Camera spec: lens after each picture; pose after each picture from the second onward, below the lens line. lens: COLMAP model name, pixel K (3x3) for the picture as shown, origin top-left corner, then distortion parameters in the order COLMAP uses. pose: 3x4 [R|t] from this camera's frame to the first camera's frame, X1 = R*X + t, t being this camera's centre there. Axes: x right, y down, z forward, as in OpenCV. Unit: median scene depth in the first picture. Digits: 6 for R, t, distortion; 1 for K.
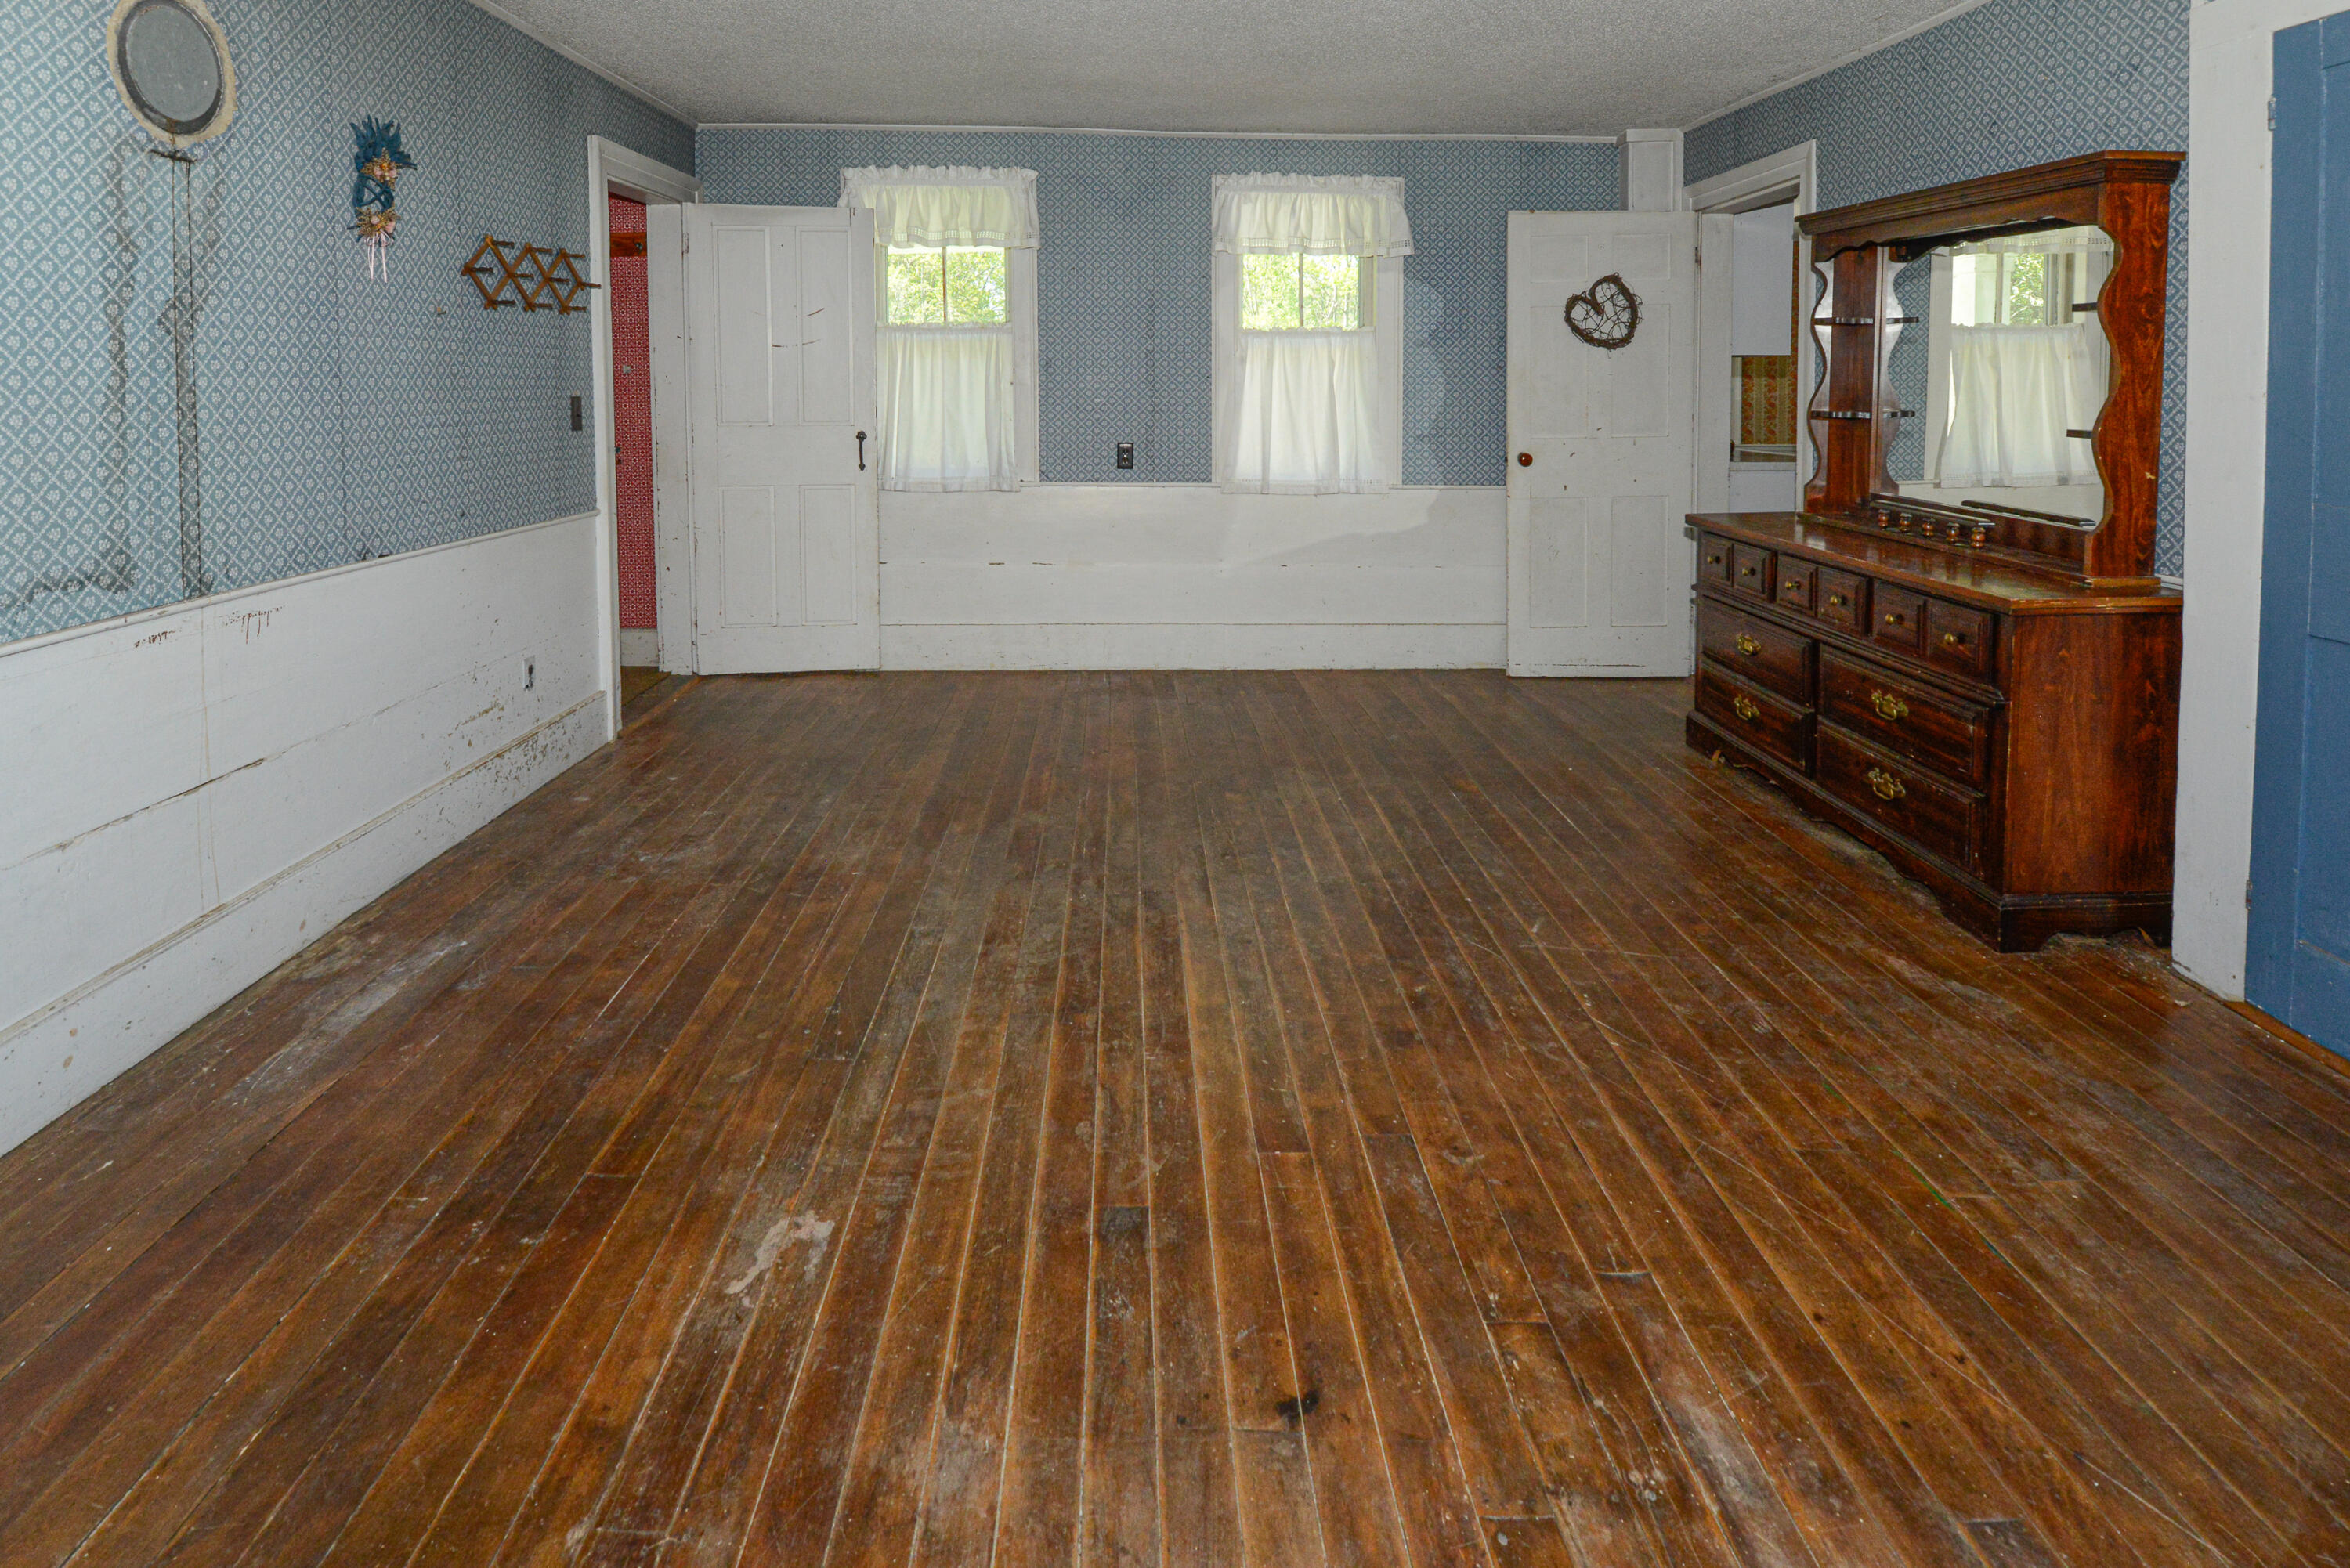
lens RADIAL K [[1139.4, 0, 1133.8], [0, 1139.4, 433.3], [0, 0, 1]] dist [-0.002347, -0.001426]
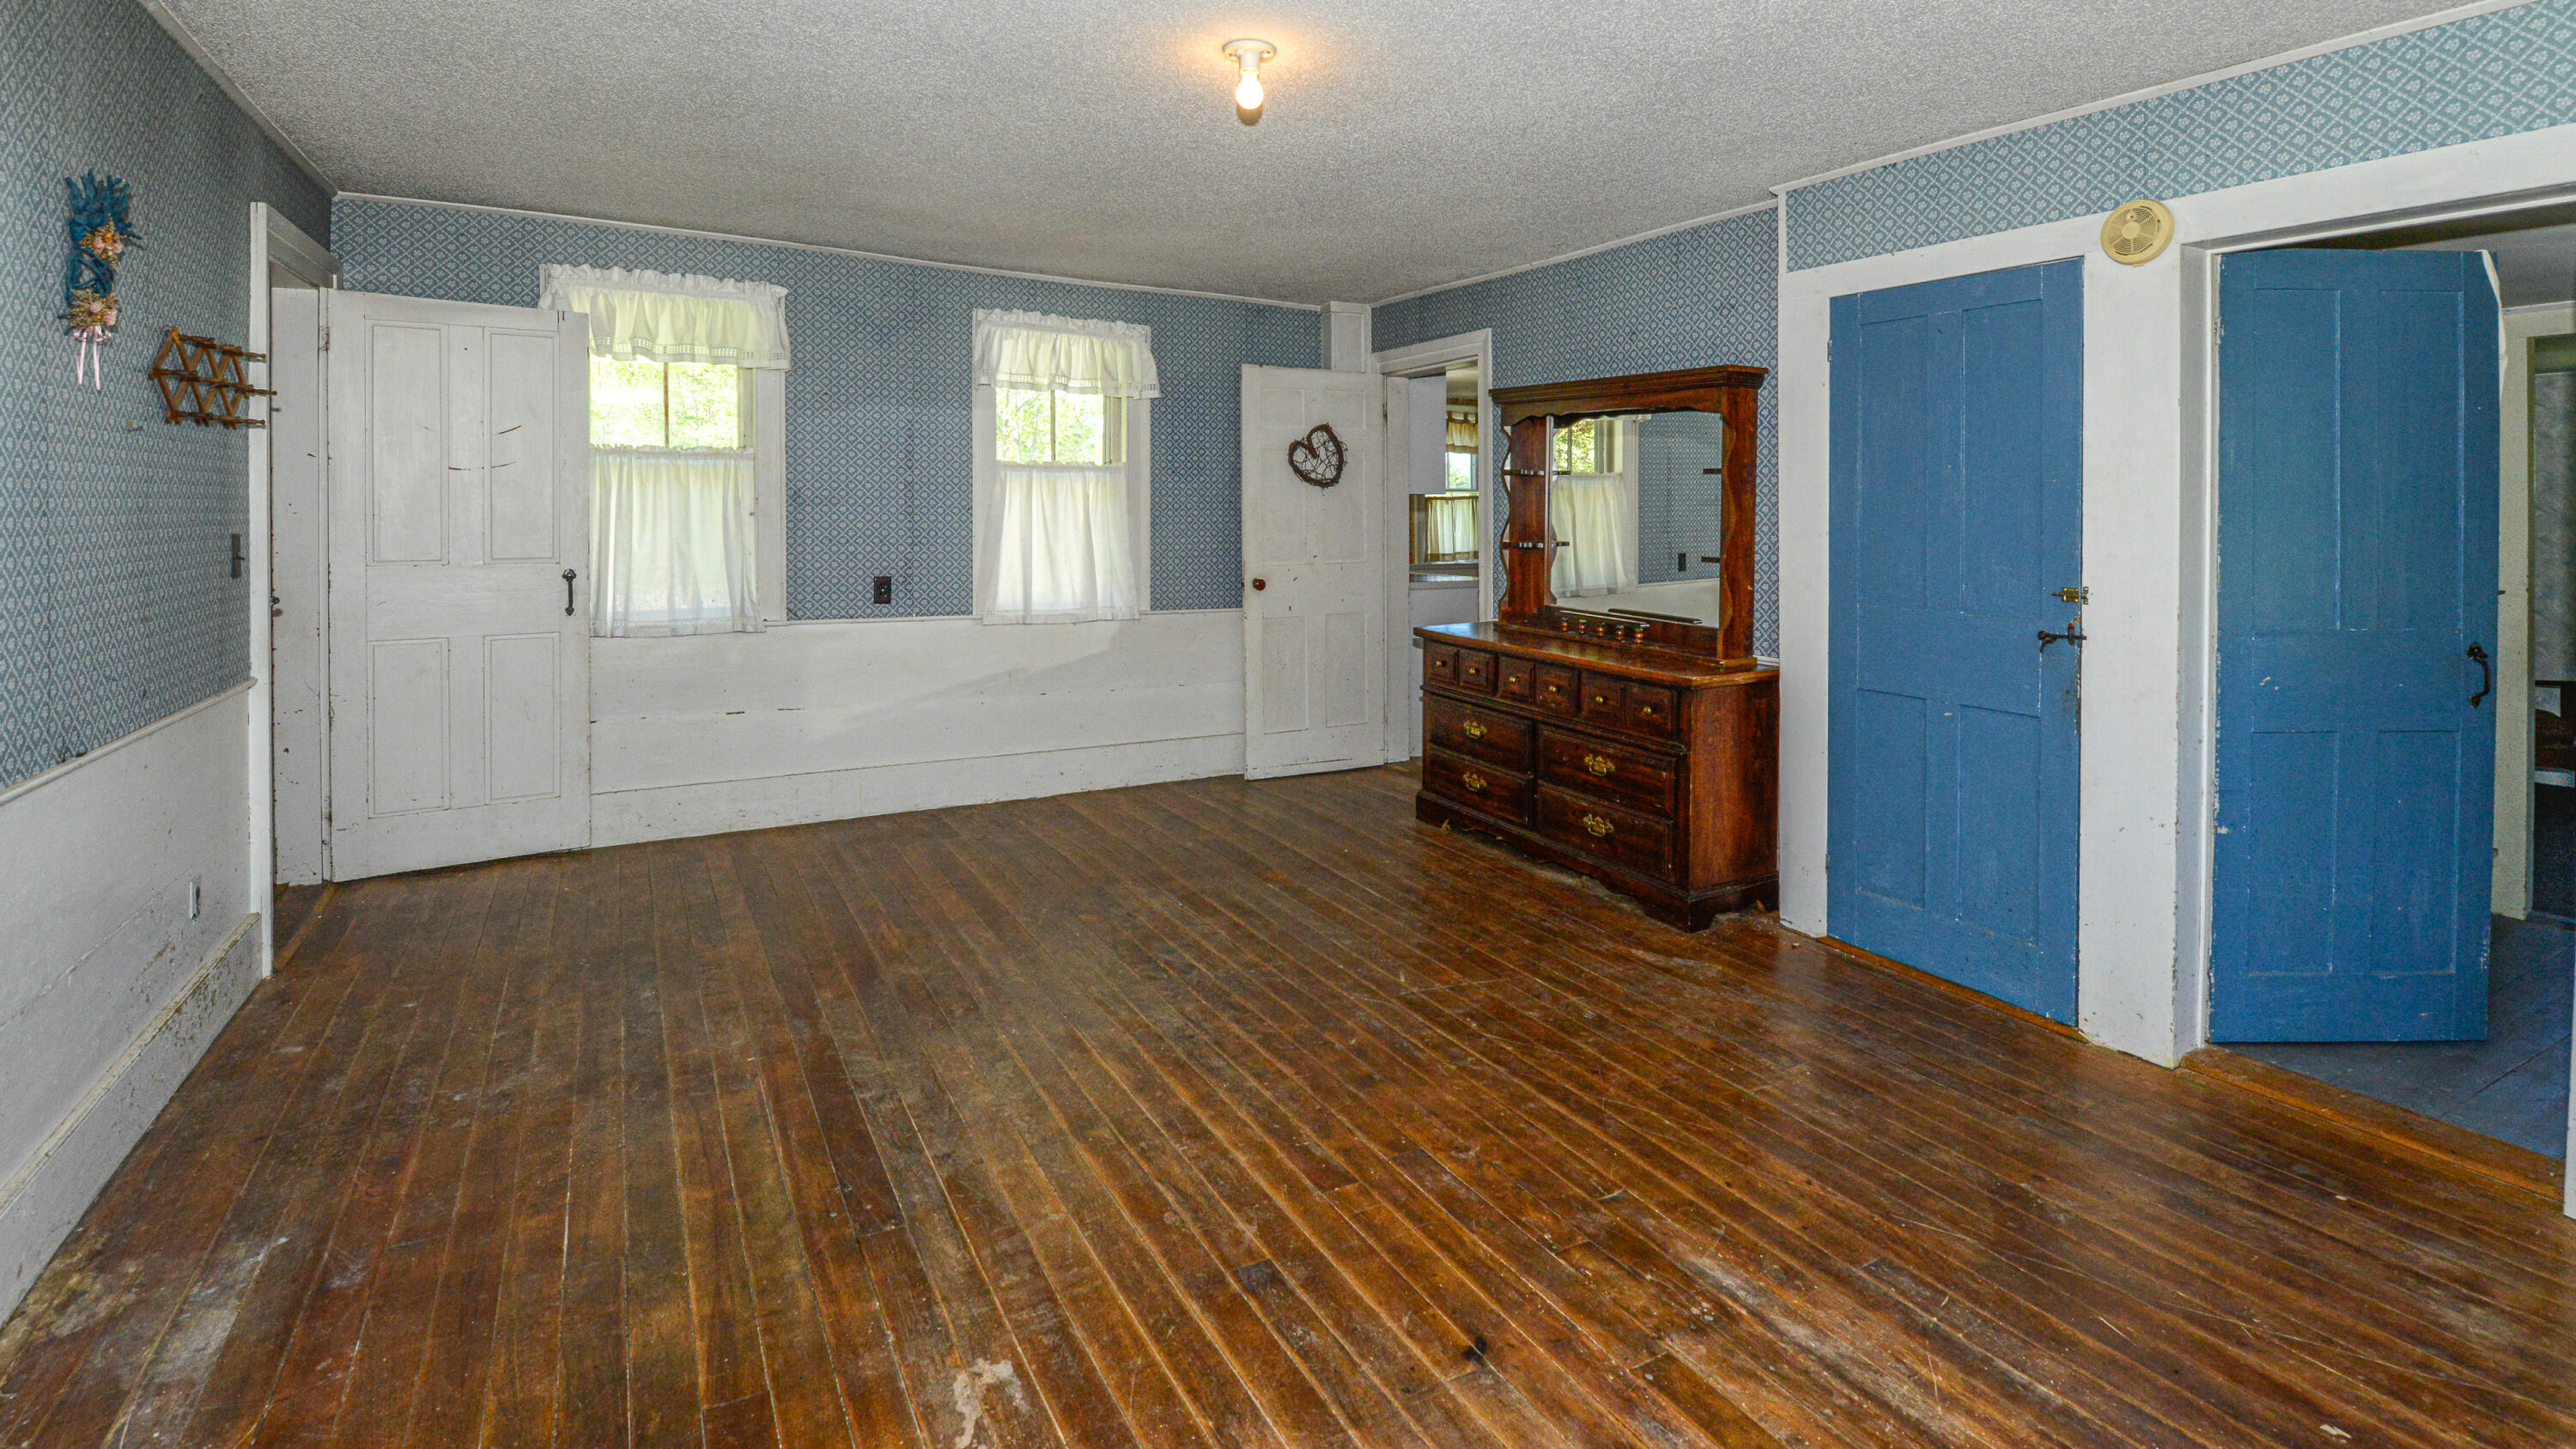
lens RADIAL K [[1165.8, 0, 1245.7], [0, 1165.8, 515.7], [0, 0, 1]] dist [0.001239, -0.007577]
pose [[0.886033, 0.002878, 0.463612, -0.415729], [0.013066, 0.999429, -0.031175, -0.019096], [-0.463437, 0.033679, 0.885490, -0.033360]]
